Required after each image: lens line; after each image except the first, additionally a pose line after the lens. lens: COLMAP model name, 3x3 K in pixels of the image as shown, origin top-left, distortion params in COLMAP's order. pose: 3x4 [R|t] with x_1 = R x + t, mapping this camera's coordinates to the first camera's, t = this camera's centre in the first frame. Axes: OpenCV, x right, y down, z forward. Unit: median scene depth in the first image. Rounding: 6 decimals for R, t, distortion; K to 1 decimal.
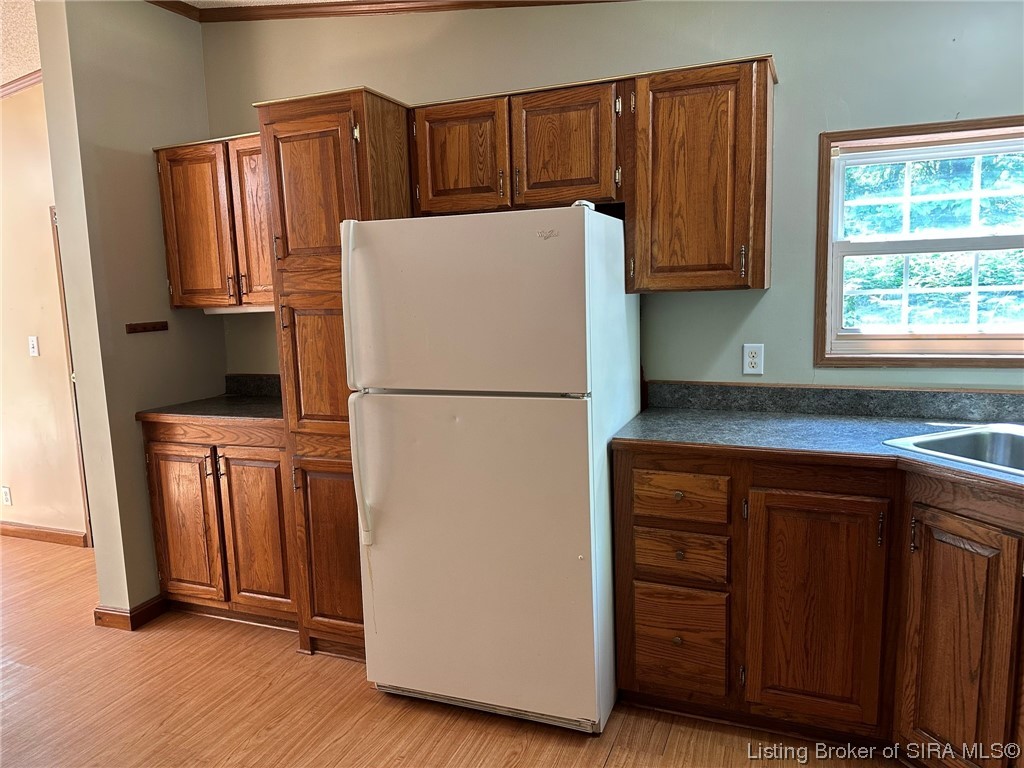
lens RADIAL K [[718.5, 0, 512.2], [0, 718.5, 377.8], [0, 0, 1]] dist [0.060536, -0.074787]
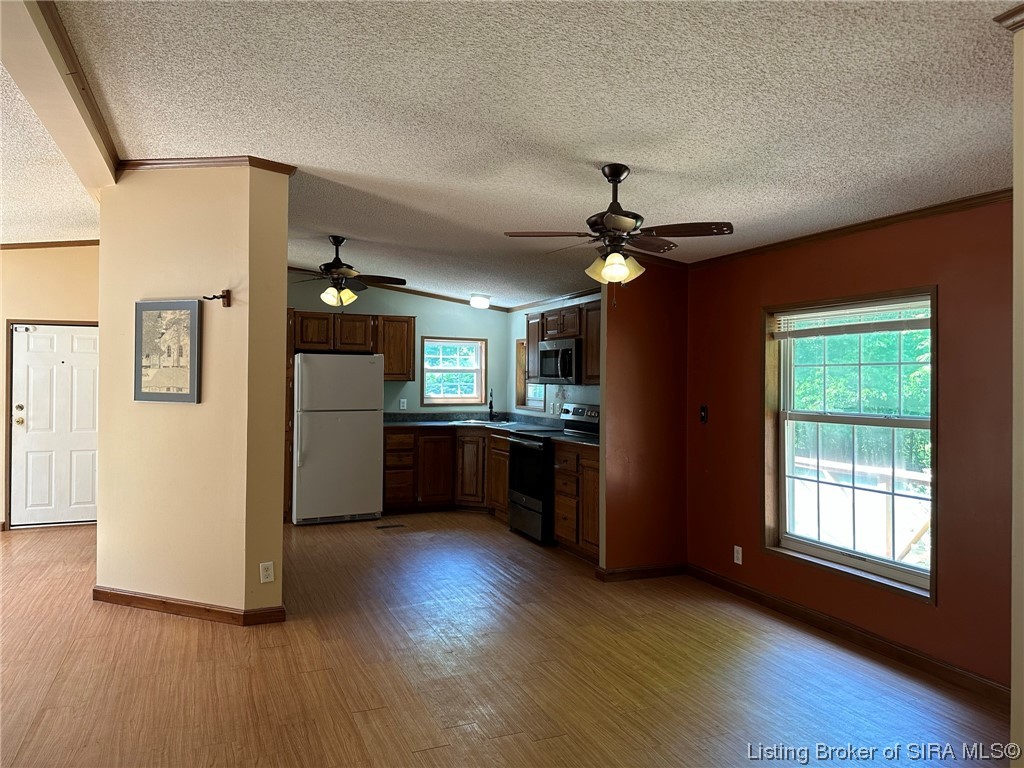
lens RADIAL K [[718.5, 0, 512.2], [0, 718.5, 377.8], [0, 0, 1]] dist [0.060536, -0.074787]
pose [[0.713629, 0.037411, 0.699524, -1.598669], [0.064655, 0.990793, -0.118947, 0.276603], [-0.697534, 0.130112, 0.704640, -1.607766]]
